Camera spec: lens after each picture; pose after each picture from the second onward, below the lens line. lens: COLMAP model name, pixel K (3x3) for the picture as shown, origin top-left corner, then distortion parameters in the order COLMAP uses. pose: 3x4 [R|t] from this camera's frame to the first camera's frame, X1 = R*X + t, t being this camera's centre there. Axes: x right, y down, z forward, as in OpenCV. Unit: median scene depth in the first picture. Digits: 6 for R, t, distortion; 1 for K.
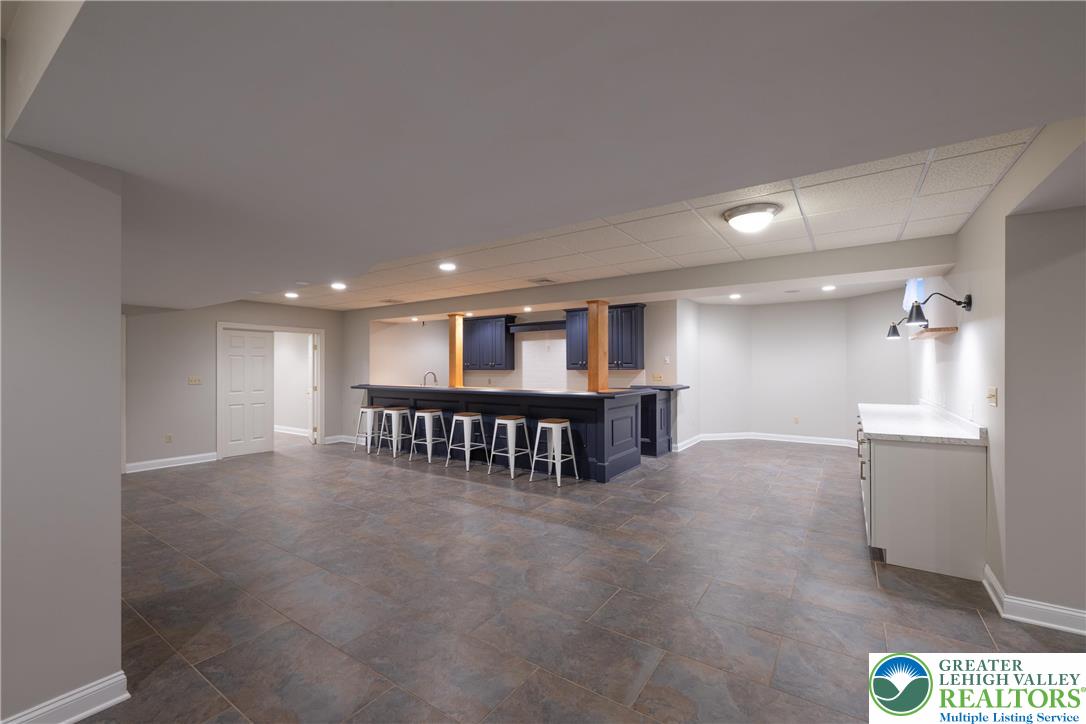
lens RADIAL K [[434.3, 0, 542.4], [0, 434.3, 362.7], [0, 0, 1]] dist [-0.000363, -0.000248]
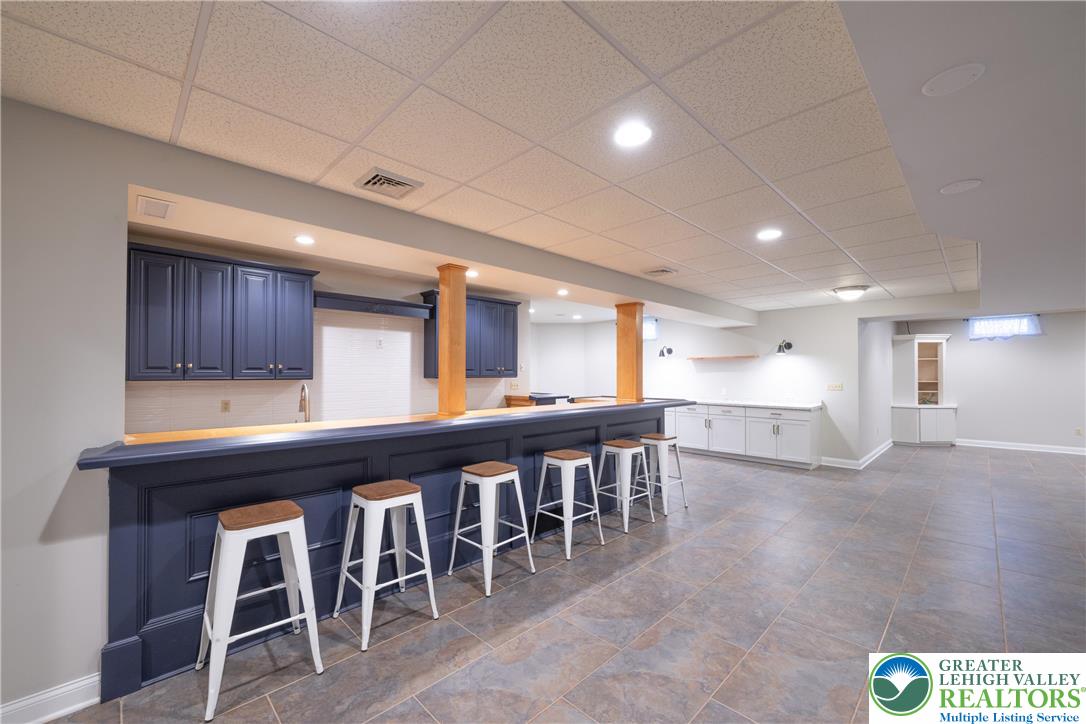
lens RADIAL K [[434.3, 0, 517.3], [0, 434.3, 374.5], [0, 0, 1]] dist [-0.000363, -0.000248]
pose [[0.213902, 0.002415, 0.976852, -0.613976], [-0.008985, 0.999960, -0.000504, 0.010169], [-0.976814, -0.008670, 0.213915, 0.767446]]
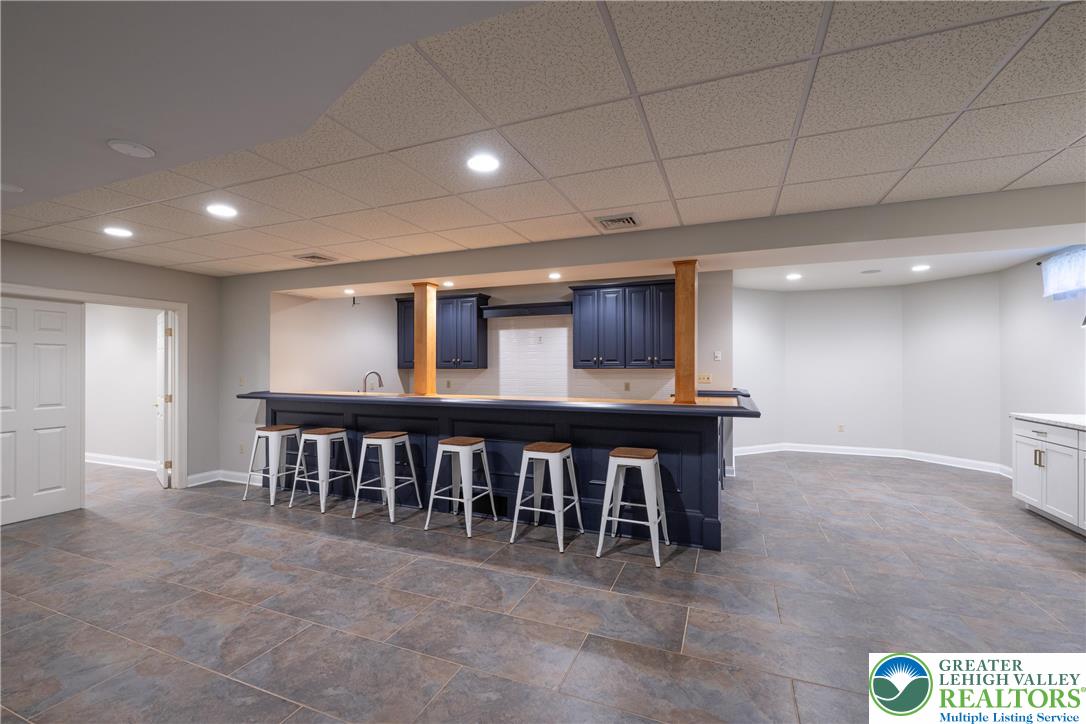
lens RADIAL K [[434.3, 0, 553.0], [0, 434.3, 361.7], [0, 0, 1]] dist [-0.000363, -0.000248]
pose [[0.970811, 0.003472, 0.239820, -0.157221], [-0.003718, 0.999993, 0.000573, 0.004627], [-0.239816, -0.001448, 0.970817, 0.299988]]
